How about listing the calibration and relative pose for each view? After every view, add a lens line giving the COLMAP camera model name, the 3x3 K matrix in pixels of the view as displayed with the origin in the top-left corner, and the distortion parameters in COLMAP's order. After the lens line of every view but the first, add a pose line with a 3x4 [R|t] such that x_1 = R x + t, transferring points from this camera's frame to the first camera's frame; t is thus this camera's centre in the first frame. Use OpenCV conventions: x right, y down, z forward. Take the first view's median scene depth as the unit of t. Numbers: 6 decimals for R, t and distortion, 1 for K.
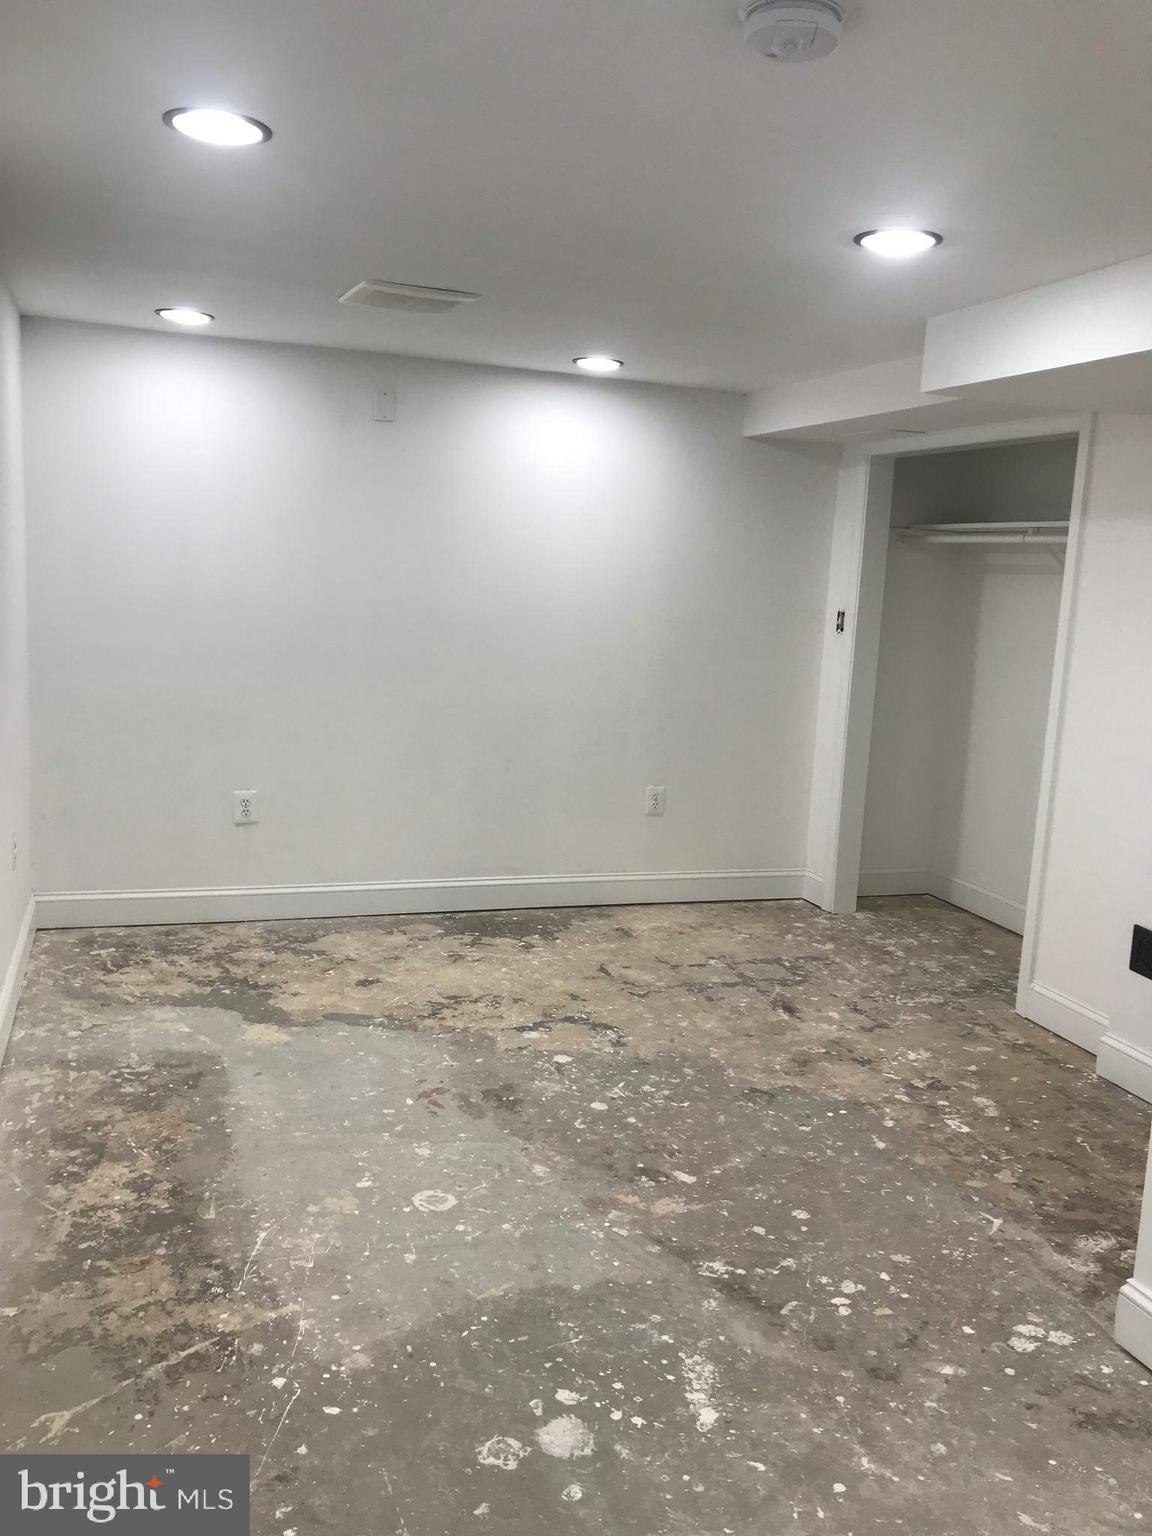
lens RADIAL K [[1271.0, 0, 577.1], [0, 1271.0, 768.1], [0, 0, 1]] dist [0.031464, 0.005757]
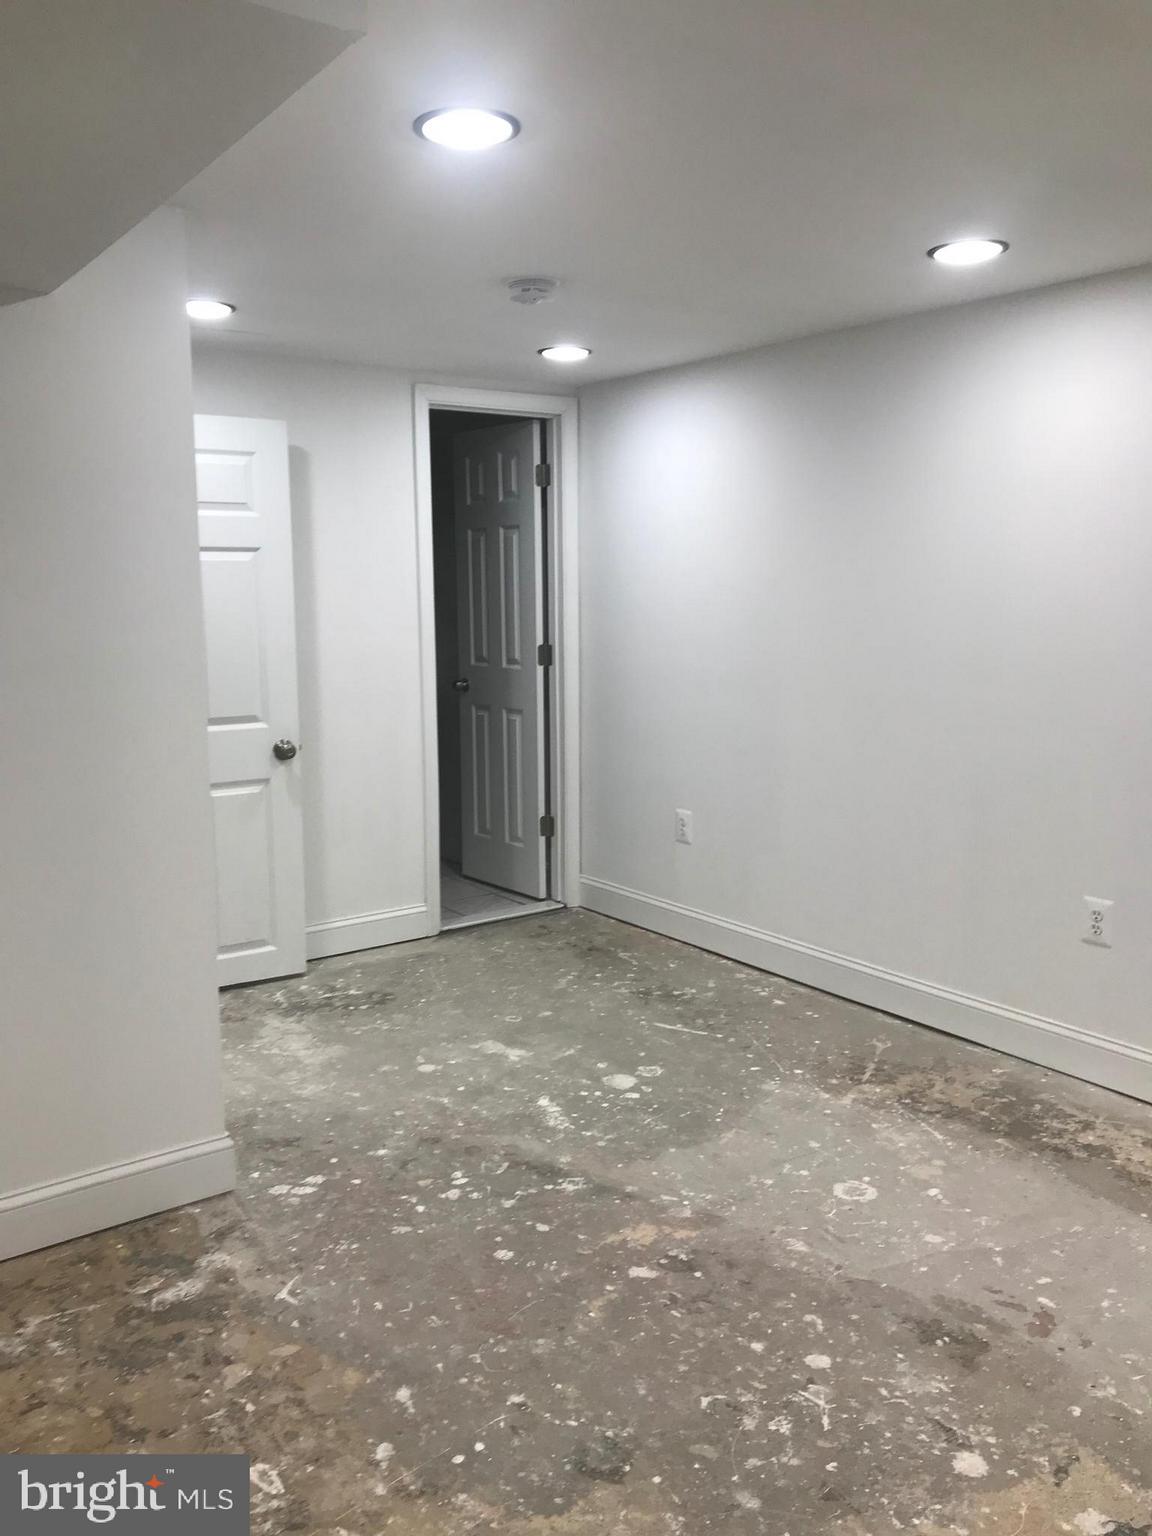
lens RADIAL K [[1271.0, 0, 576.3], [0, 1271.0, 768.2], [0, 0, 1]] dist [0.031464, 0.005757]
pose [[-0.955091, -0.001509, -0.296309, 0.424589], [-0.088247, 0.956060, 0.279576, -0.261760], [0.282867, 0.293169, -0.913257, 1.868786]]
